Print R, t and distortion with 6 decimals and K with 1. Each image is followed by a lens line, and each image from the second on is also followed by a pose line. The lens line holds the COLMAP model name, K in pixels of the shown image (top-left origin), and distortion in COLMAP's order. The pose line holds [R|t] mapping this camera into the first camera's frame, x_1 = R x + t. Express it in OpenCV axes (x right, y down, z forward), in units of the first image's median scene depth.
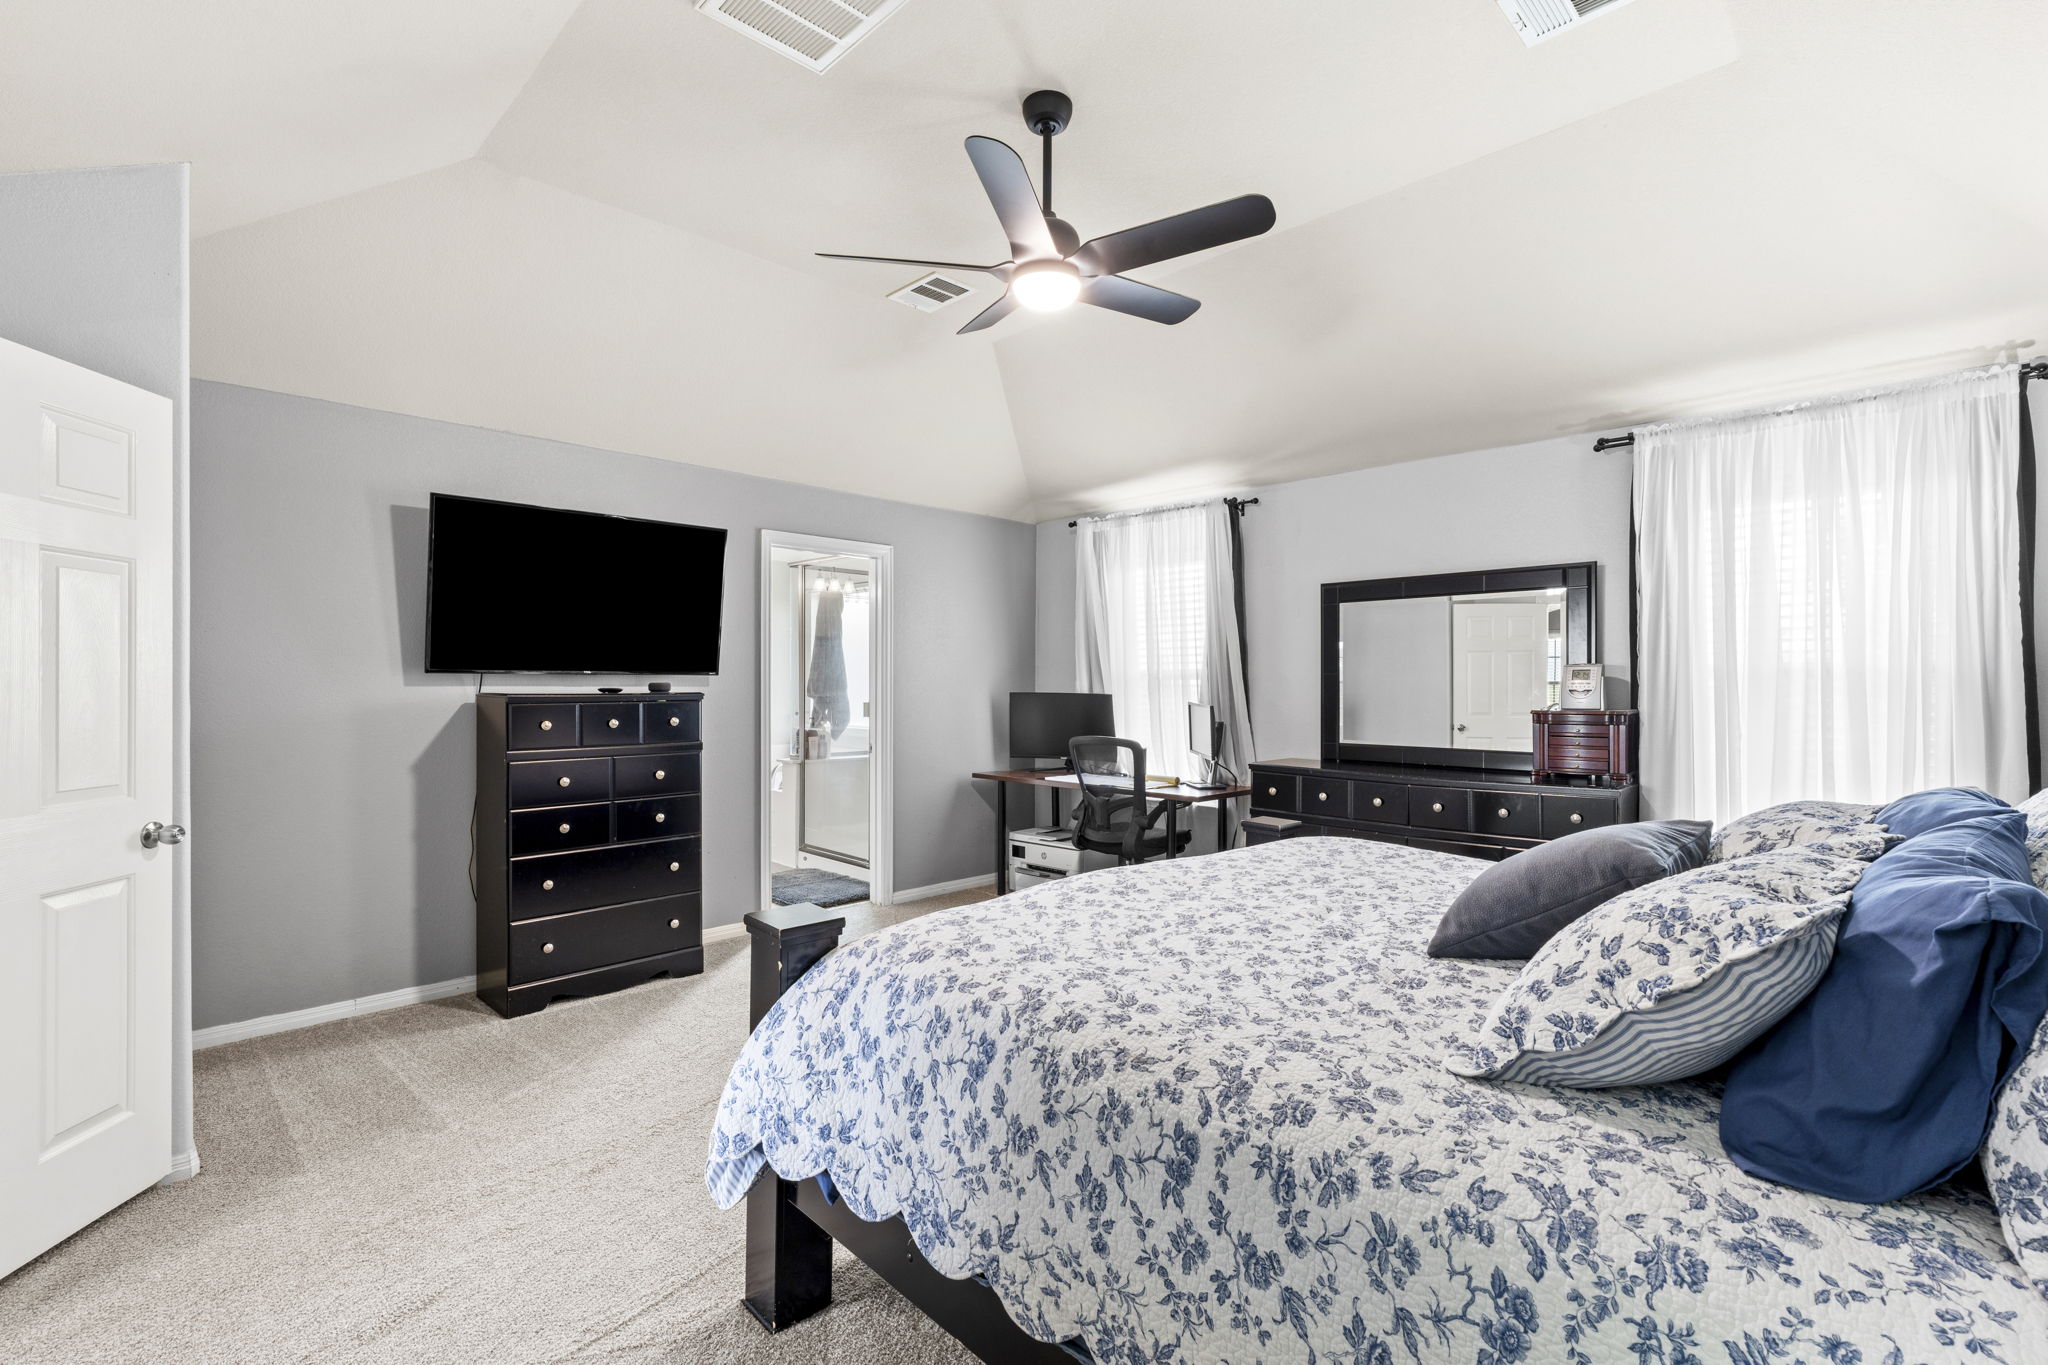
lens RADIAL K [[930.6, 0, 1029.9], [0, 930.6, 686.3], [0, 0, 1]] dist [-0.004581, -0.000297]
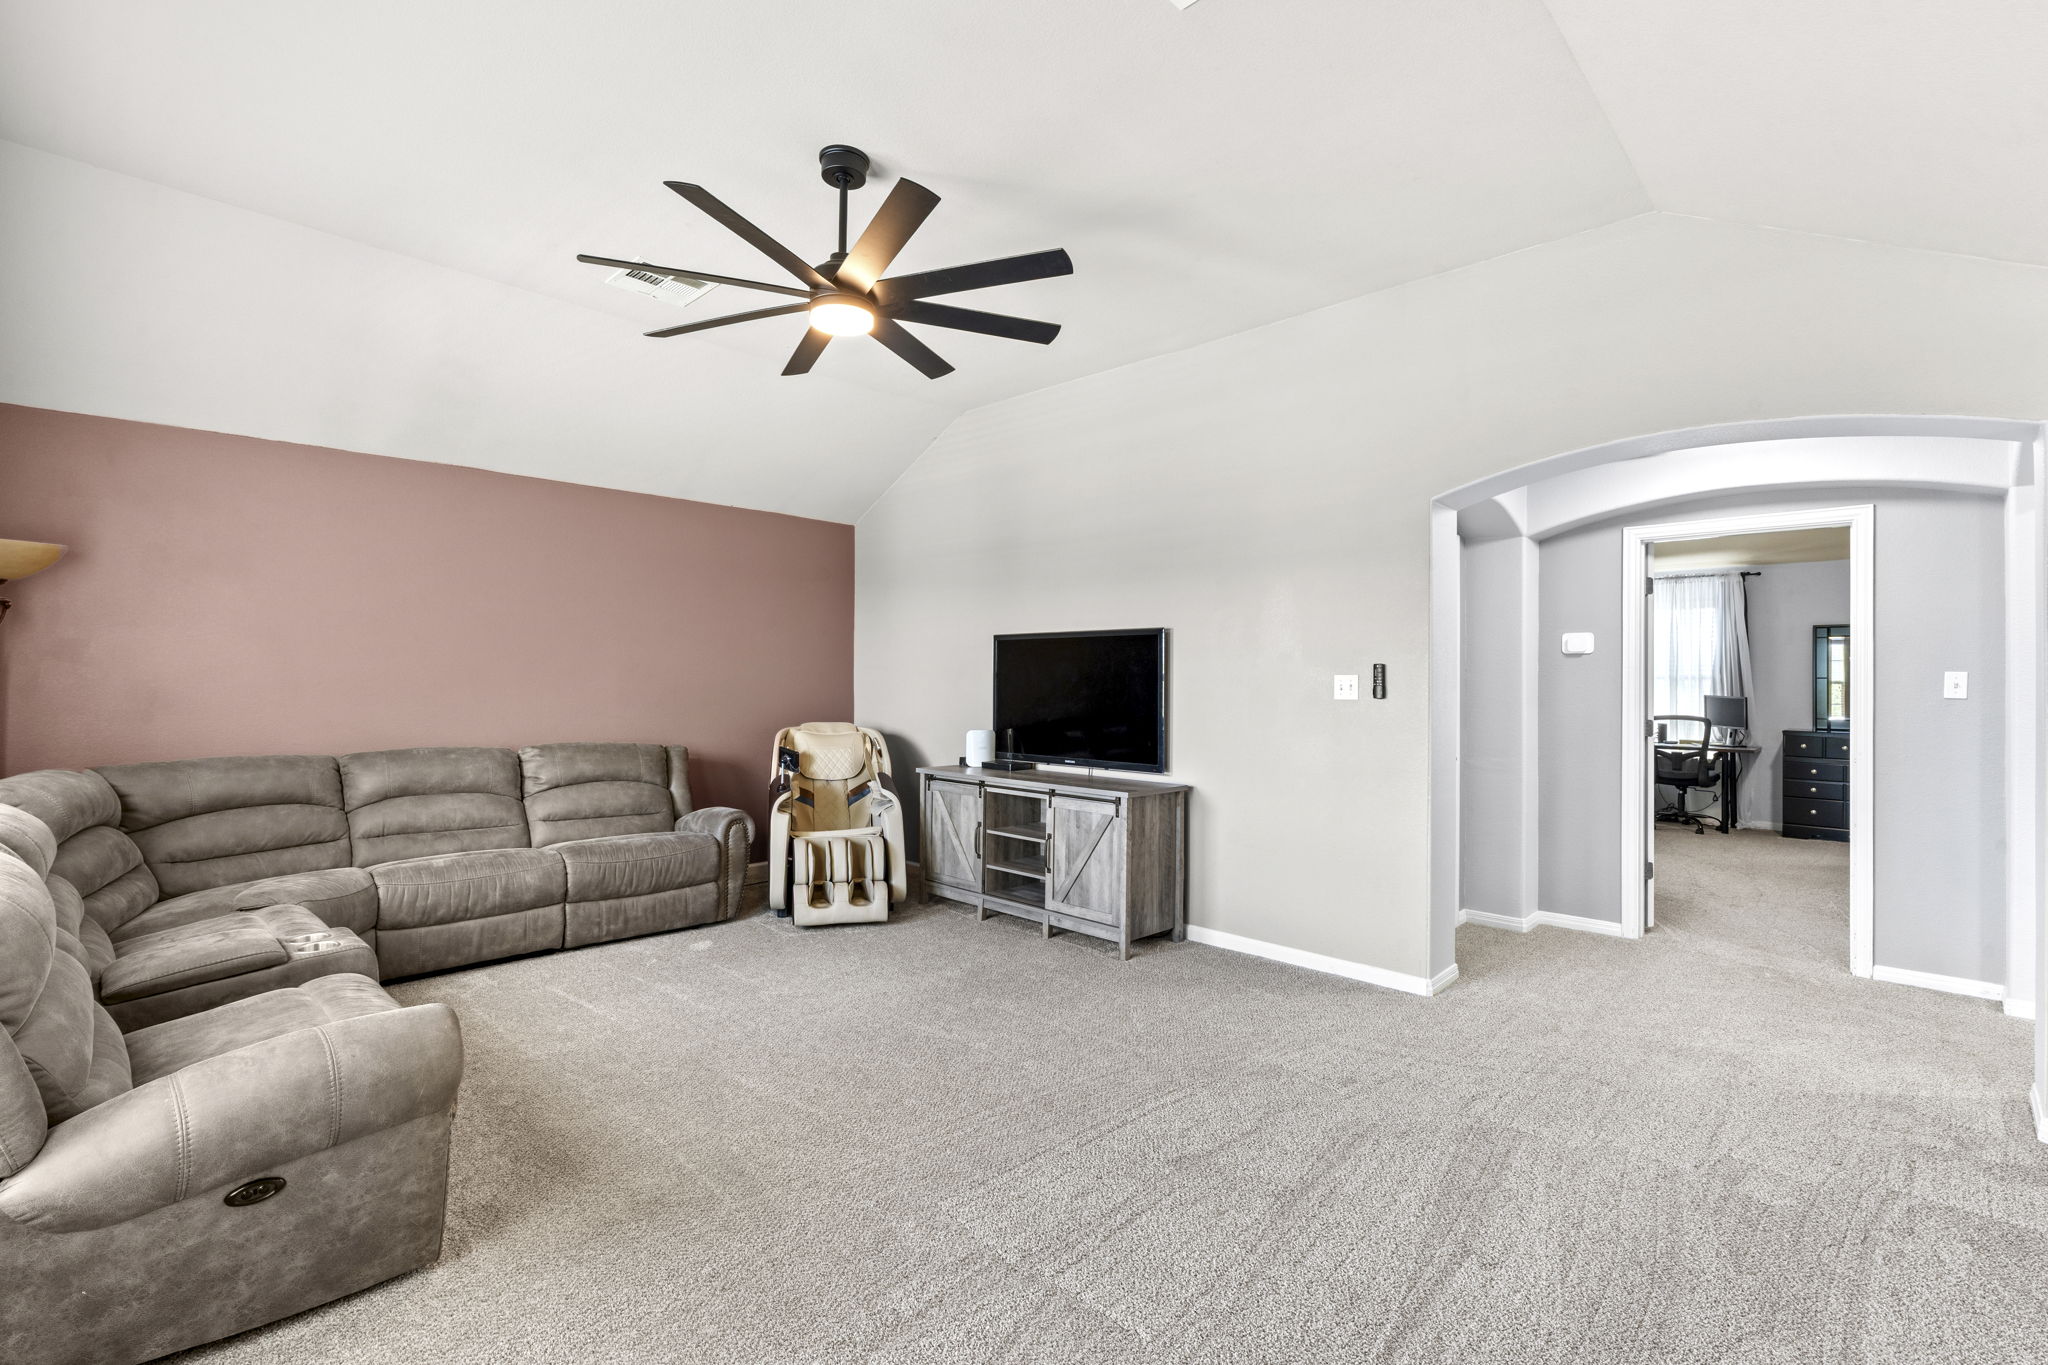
lens RADIAL K [[930.6, 0, 1028.8], [0, 930.6, 671.6], [0, 0, 1]] dist [-0.004581, -0.000297]
pose [[0.999358, 0.009503, 0.034536, -3.373991], [-0.009168, 0.999909, -0.009846, 0.012320], [-0.034626, 0.009523, 0.999355, -1.852387]]
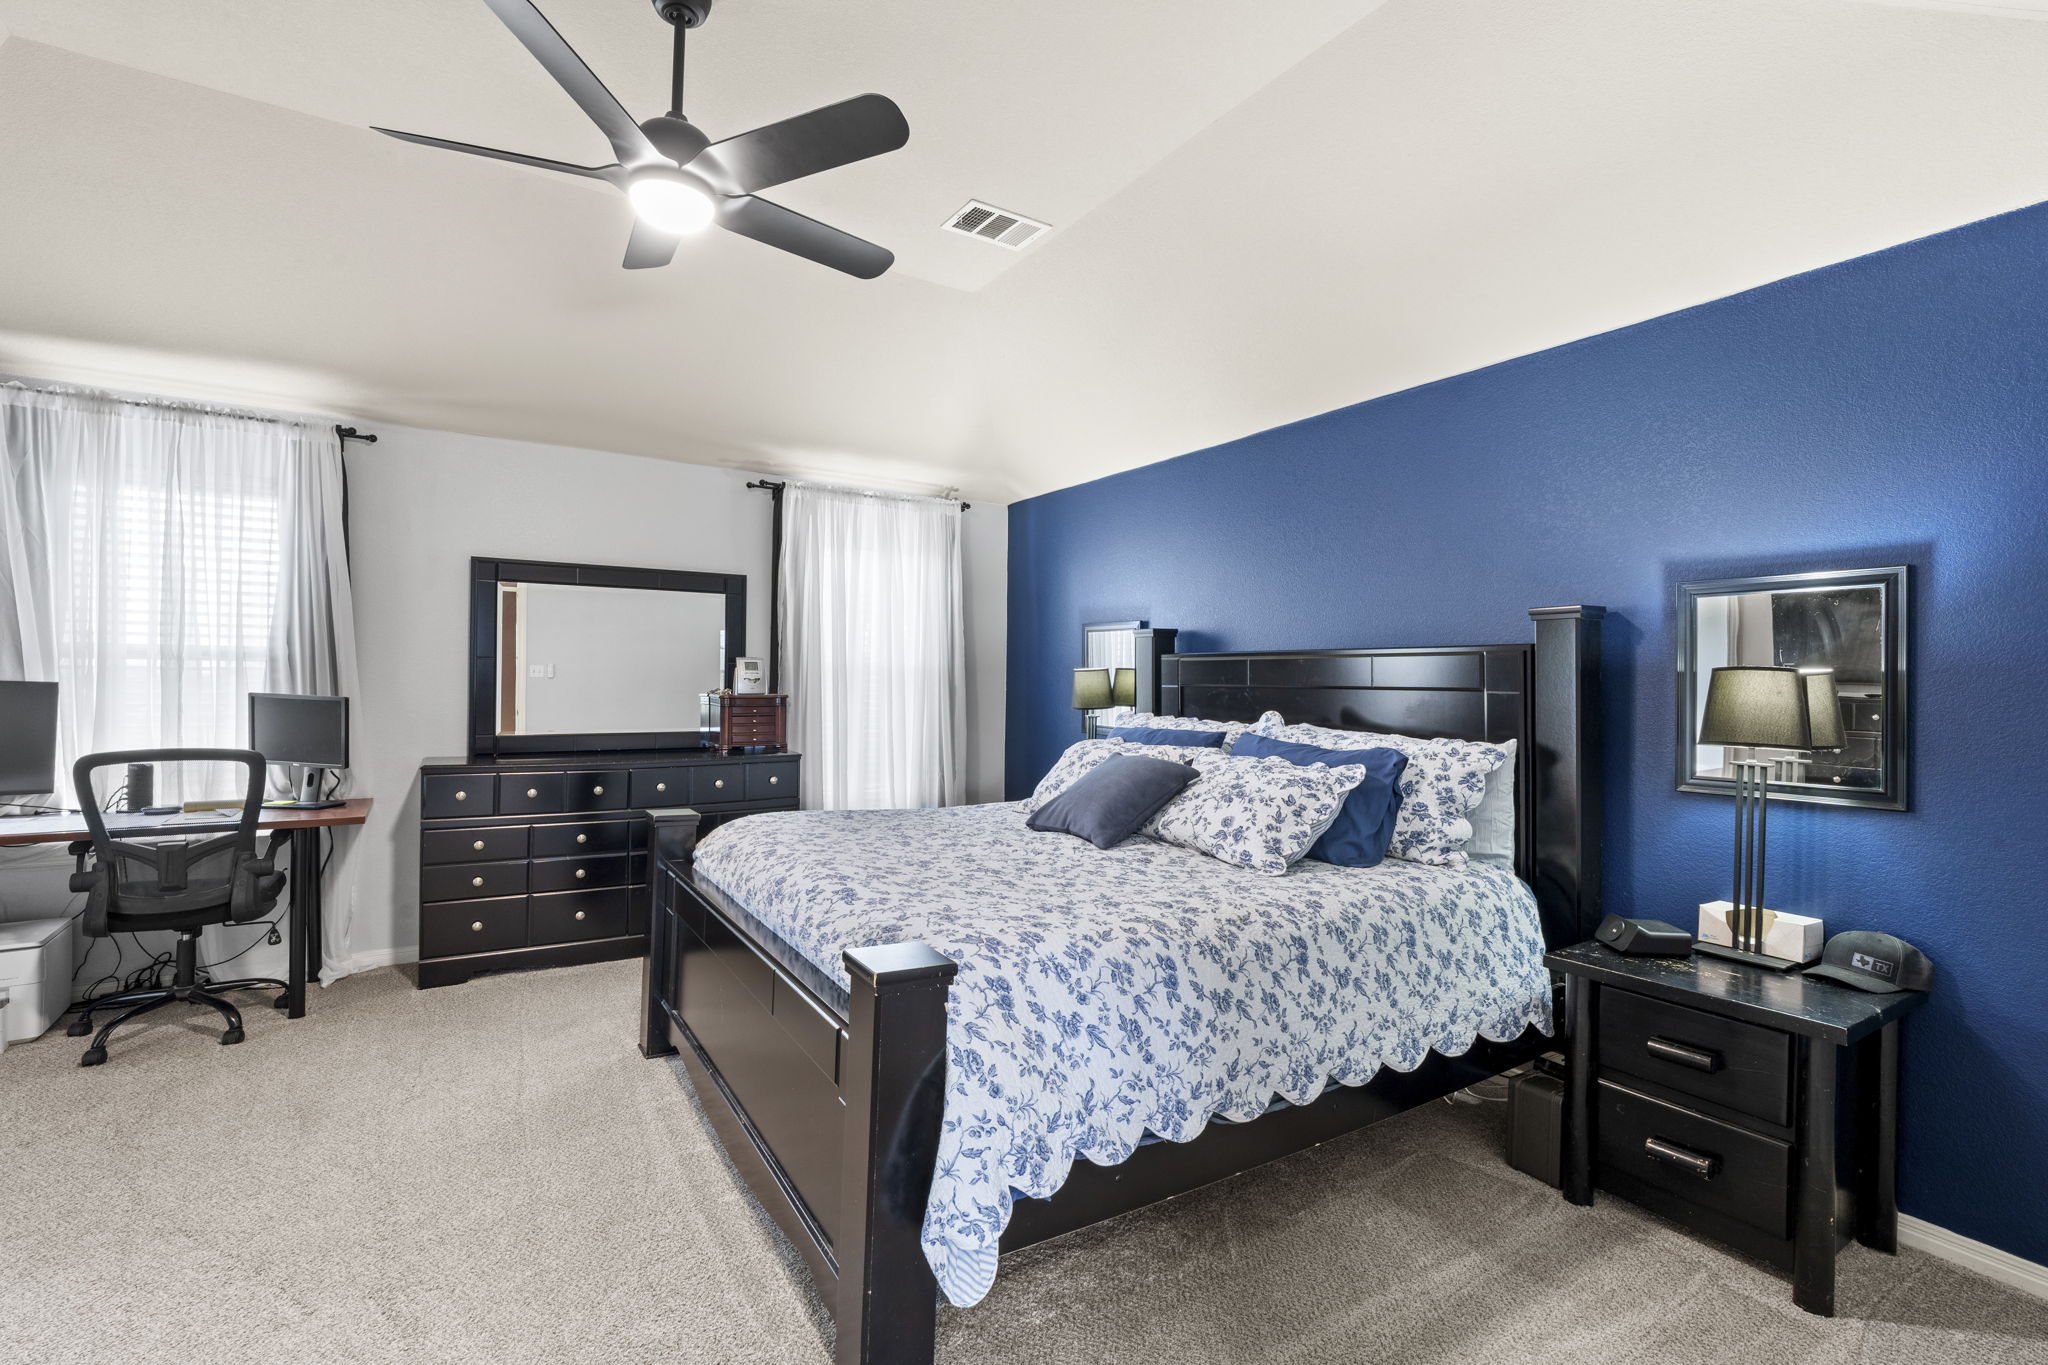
lens RADIAL K [[930.6, 0, 1035.4], [0, 930.6, 672.6], [0, 0, 1]] dist [-0.004581, -0.000297]
pose [[0.205493, 0.004047, 0.978650, -1.252991], [-0.011195, 0.999936, -0.001784, -0.012443], [-0.978595, -0.010589, 0.205525, 0.846836]]
